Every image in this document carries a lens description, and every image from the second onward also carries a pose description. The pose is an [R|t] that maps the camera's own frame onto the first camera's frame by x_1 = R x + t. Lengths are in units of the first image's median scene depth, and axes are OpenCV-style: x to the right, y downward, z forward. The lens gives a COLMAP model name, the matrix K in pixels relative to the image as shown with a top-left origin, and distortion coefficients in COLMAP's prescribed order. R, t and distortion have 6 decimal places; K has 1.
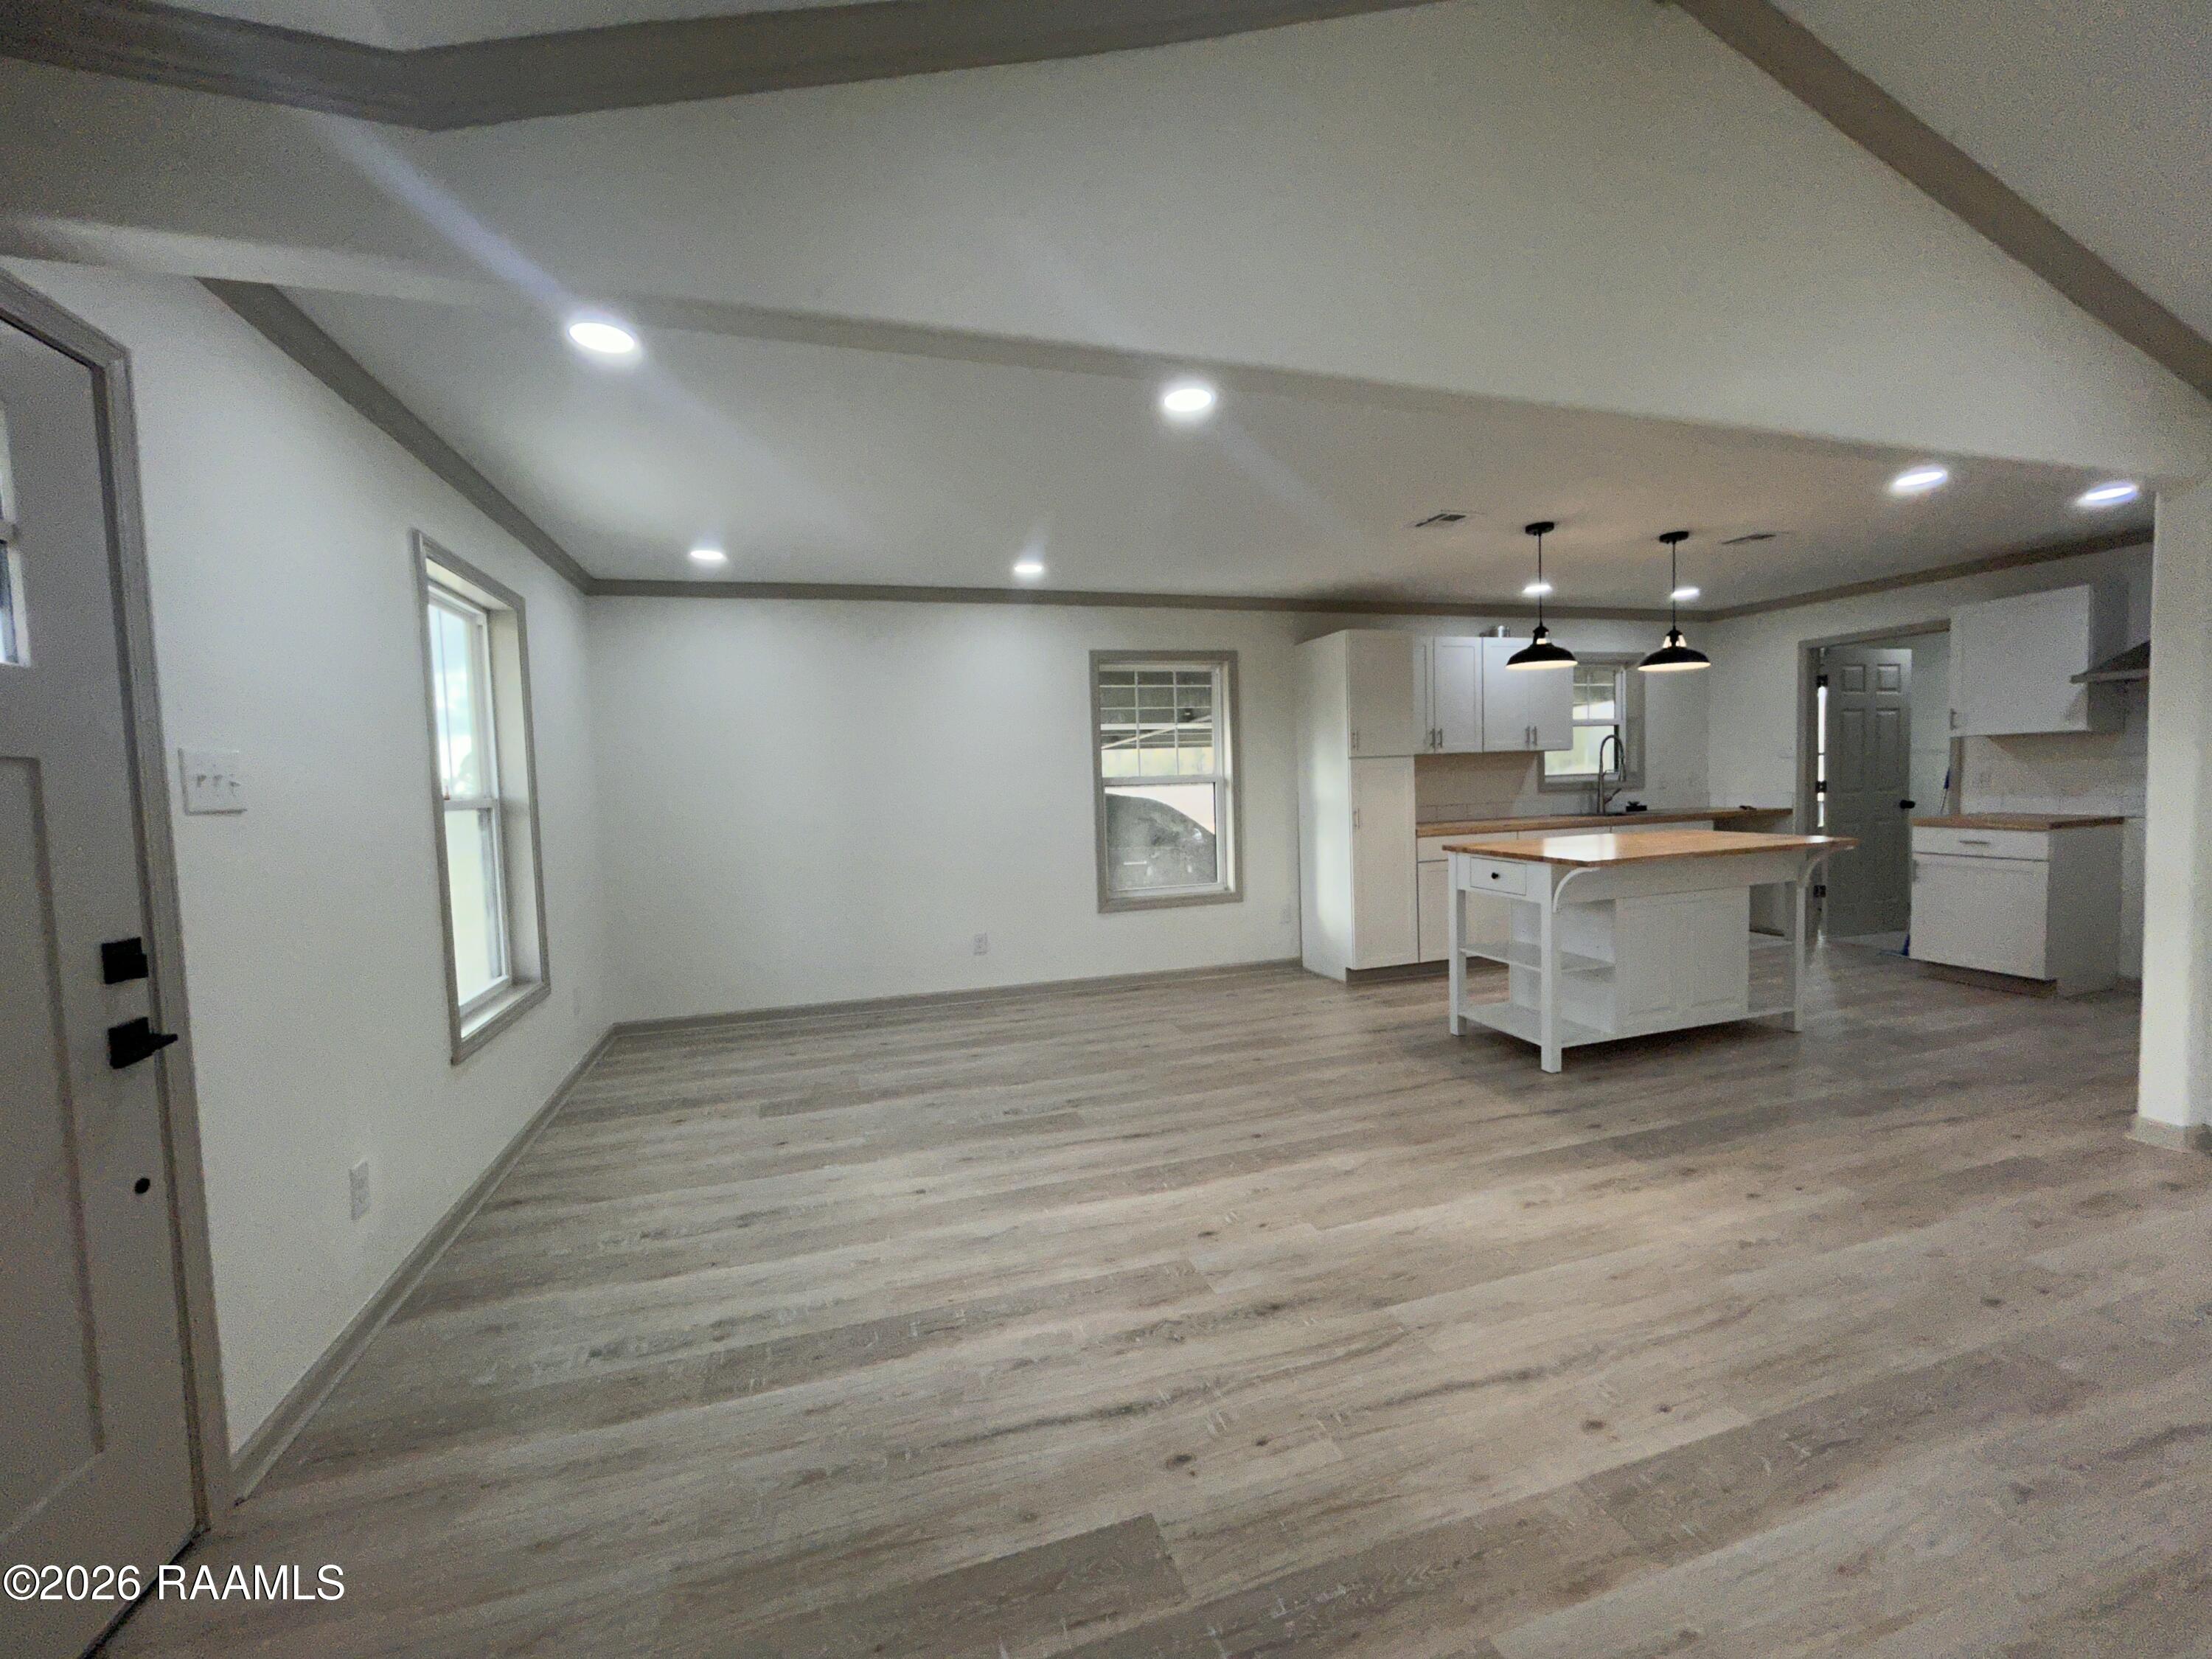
lens RADIAL K [[889.8, 0, 1106.0], [0, 889.8, 829.5], [0, 0, 1]] dist [-0.000084, 0.000854]
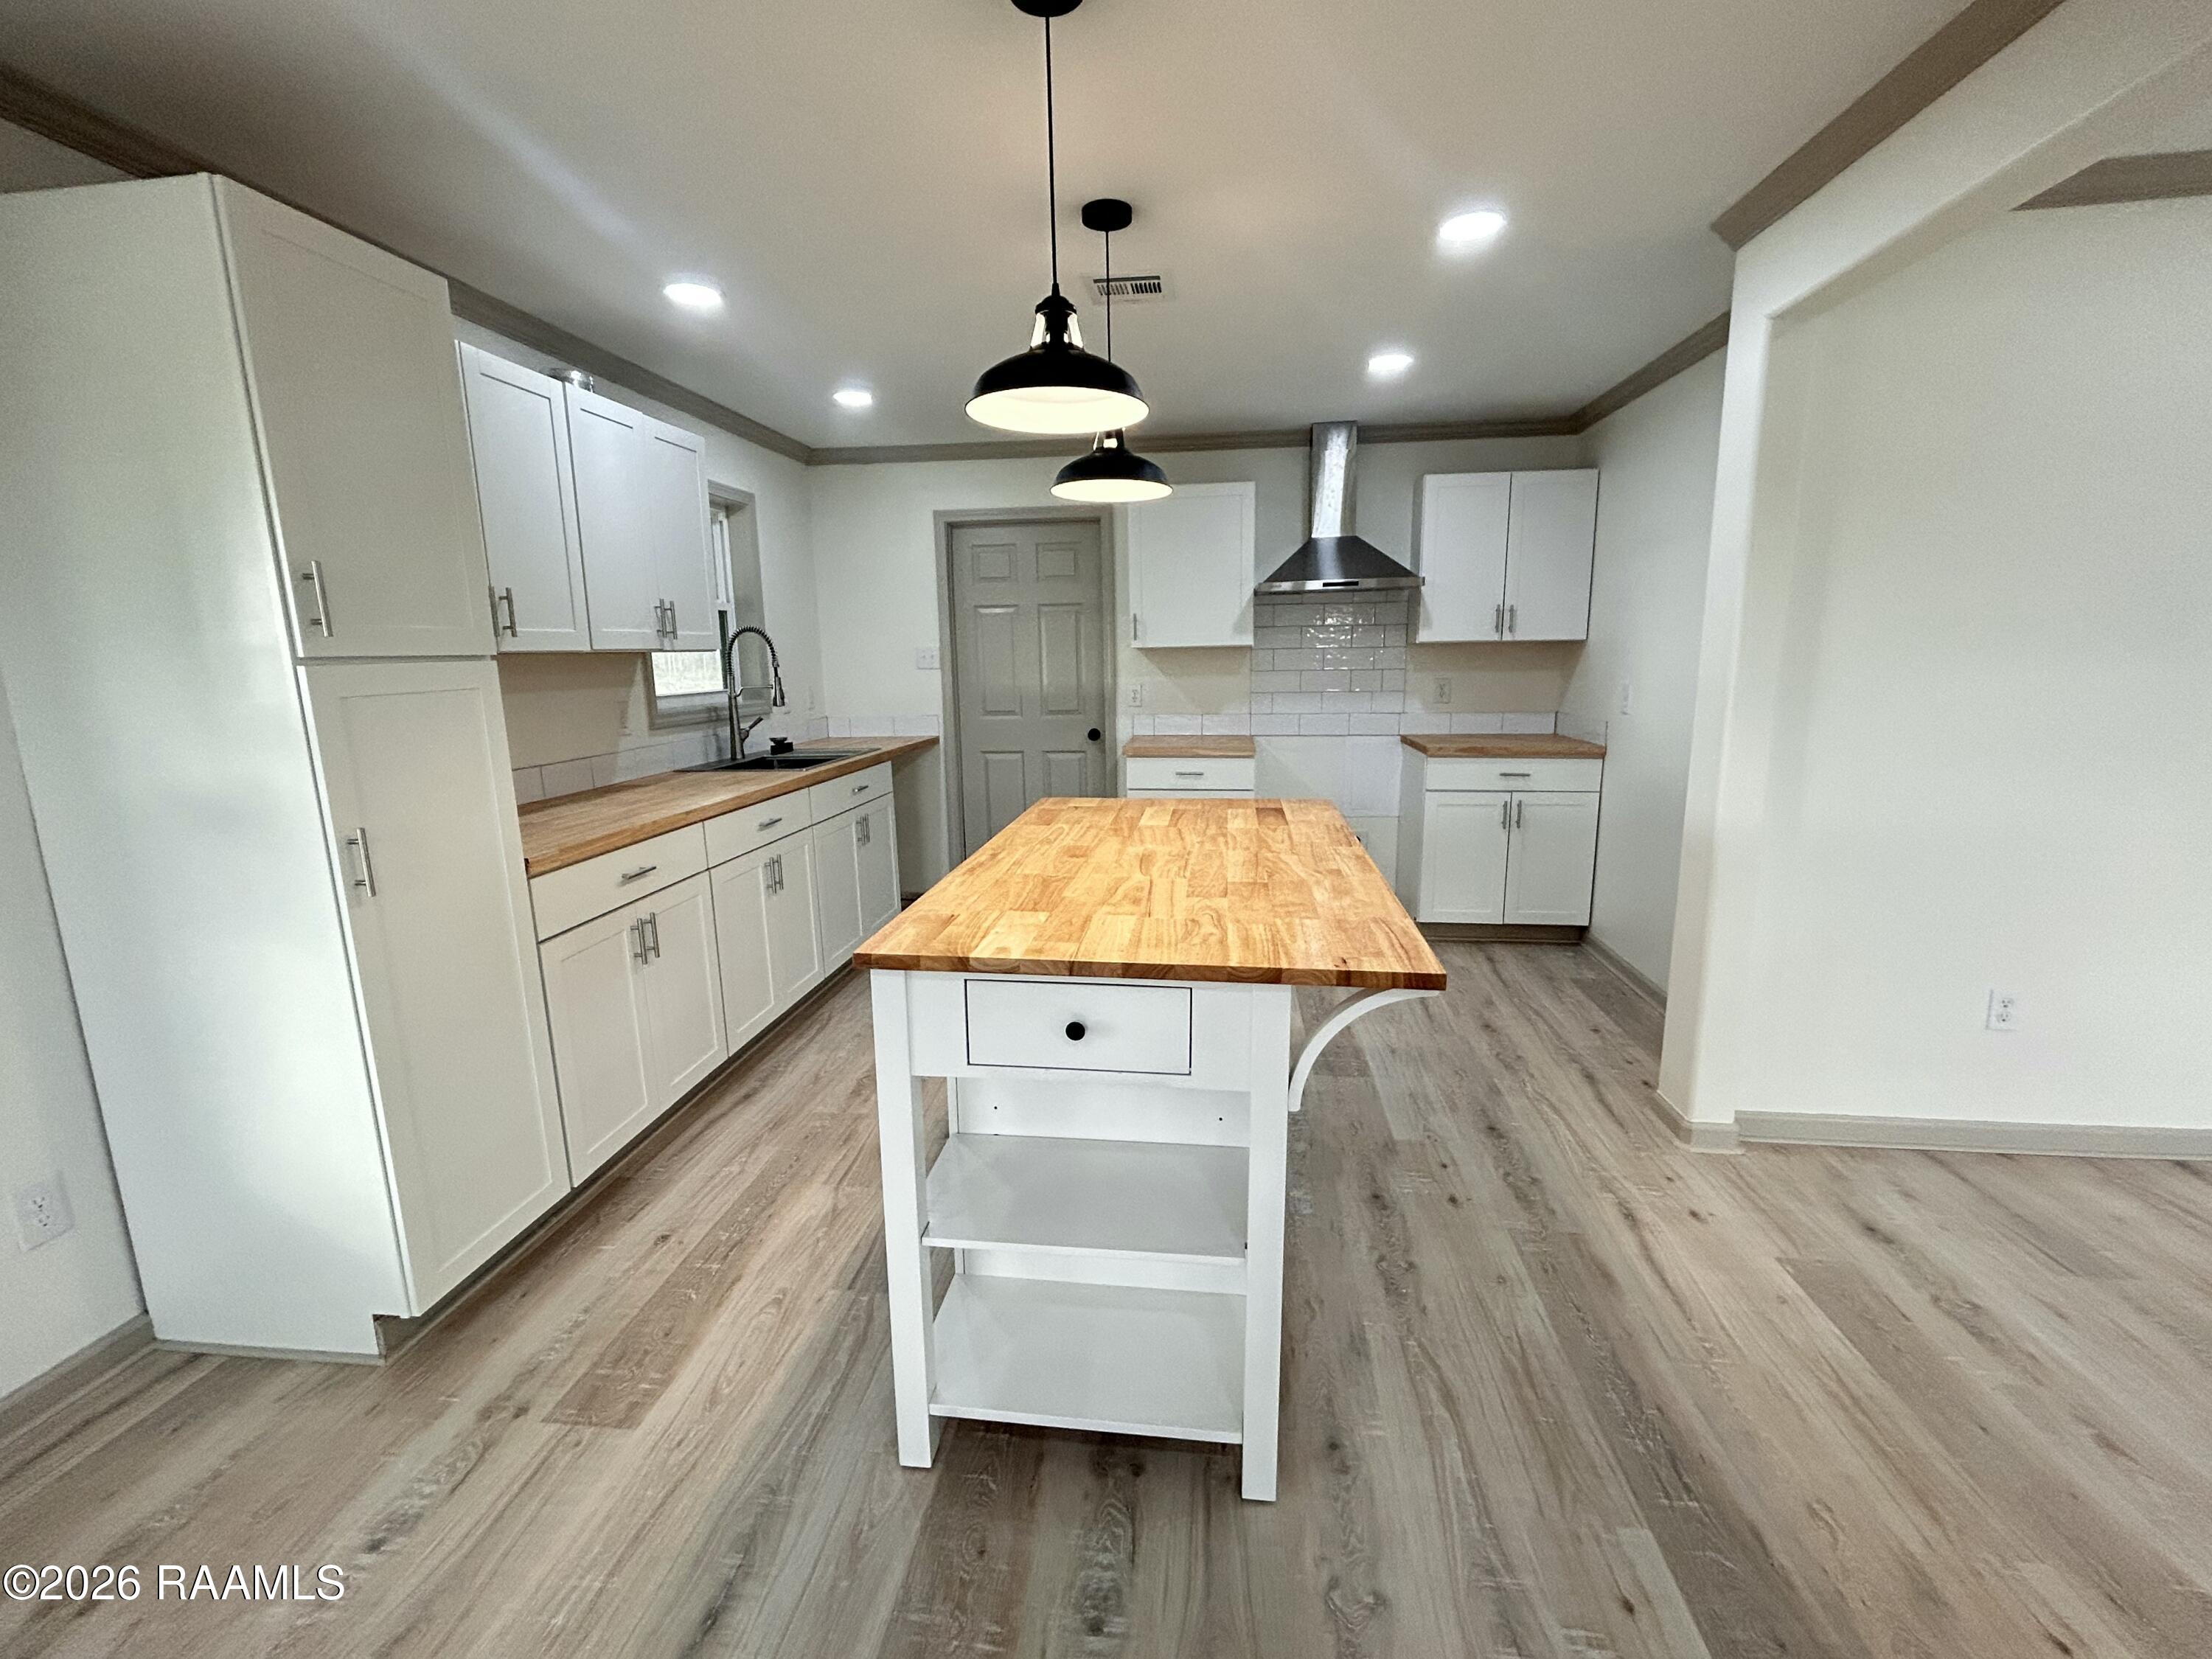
lens RADIAL K [[955.8, 0, 1099.2], [0, 955.8, 832.4], [0, 0, 1]] dist [-0.001424, 0.000055]
pose [[0.421471, -0.142715, 0.895542, 0.124263], [0.054431, 0.989740, 0.132109, -0.066005], [-0.905207, -0.006935, 0.424915, 0.806809]]
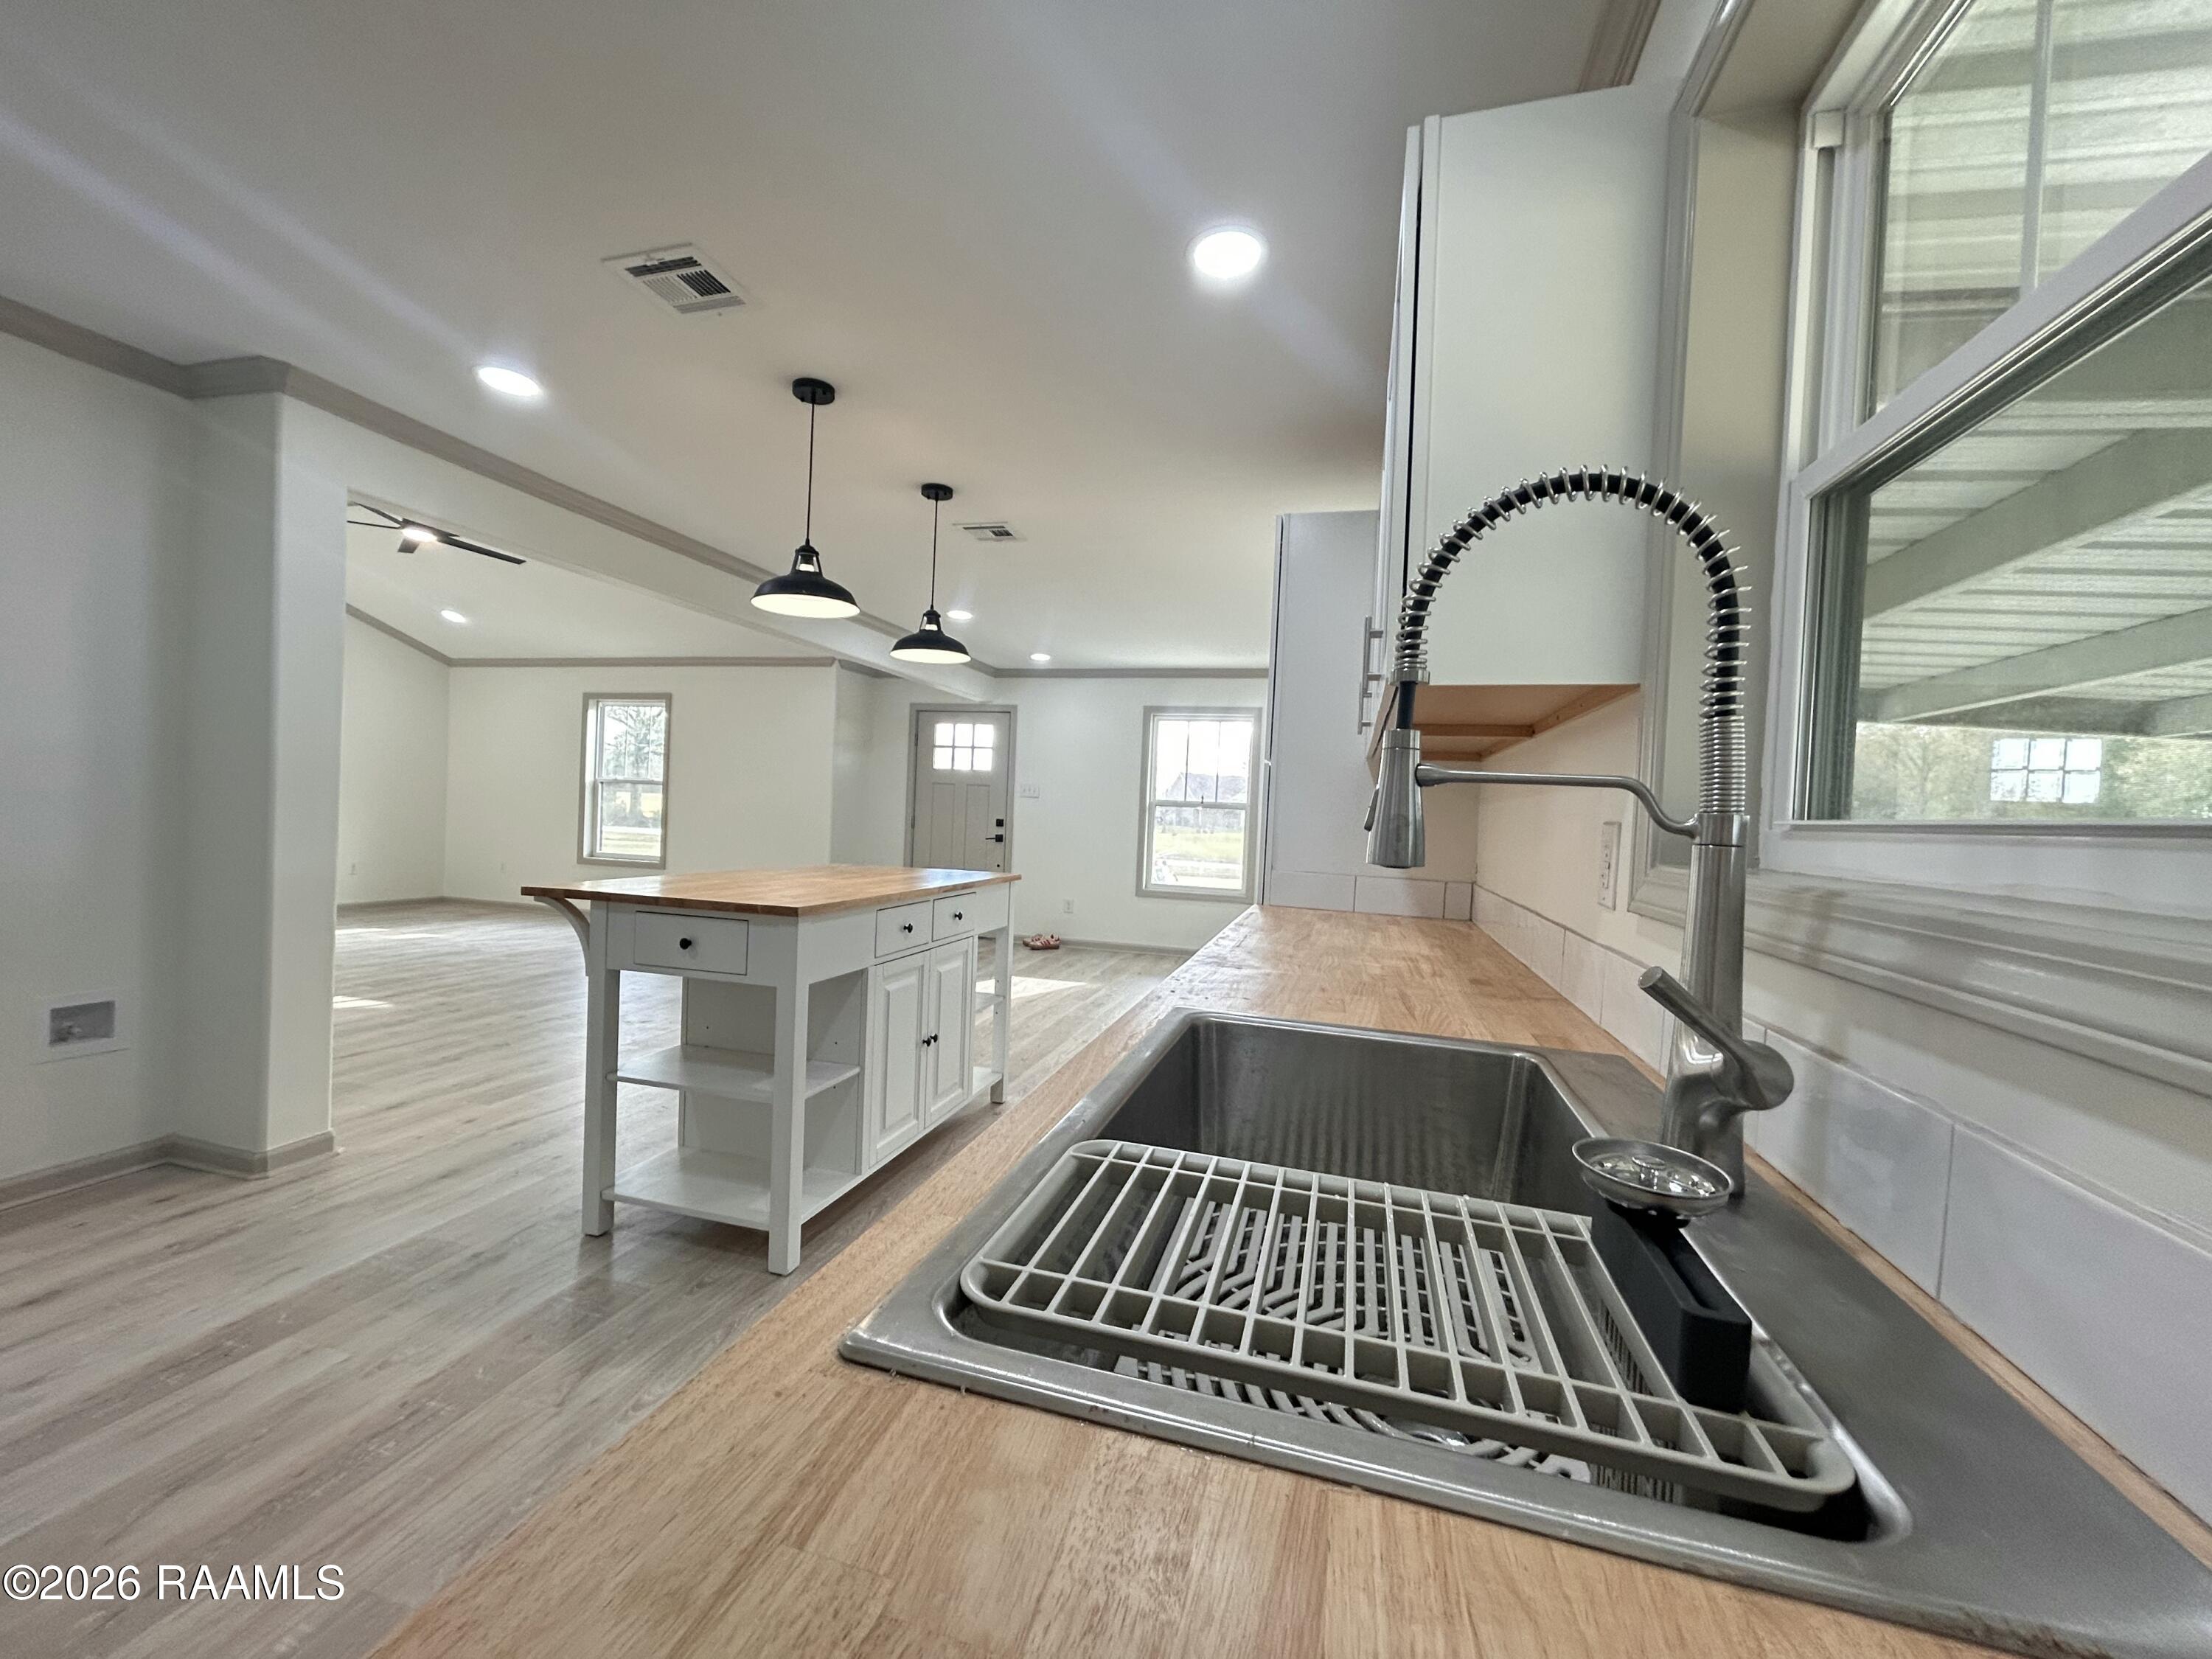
lens RADIAL K [[889.8, 0, 1106.0], [0, 889.8, 829.5], [0, 0, 1]] dist [-0.000084, 0.000854]
pose [[-0.543988, 0.027350, -0.838647, 1.082621], [-0.074006, 0.994010, 0.080421, -0.104439], [0.835823, 0.105813, -0.538705, 1.576973]]
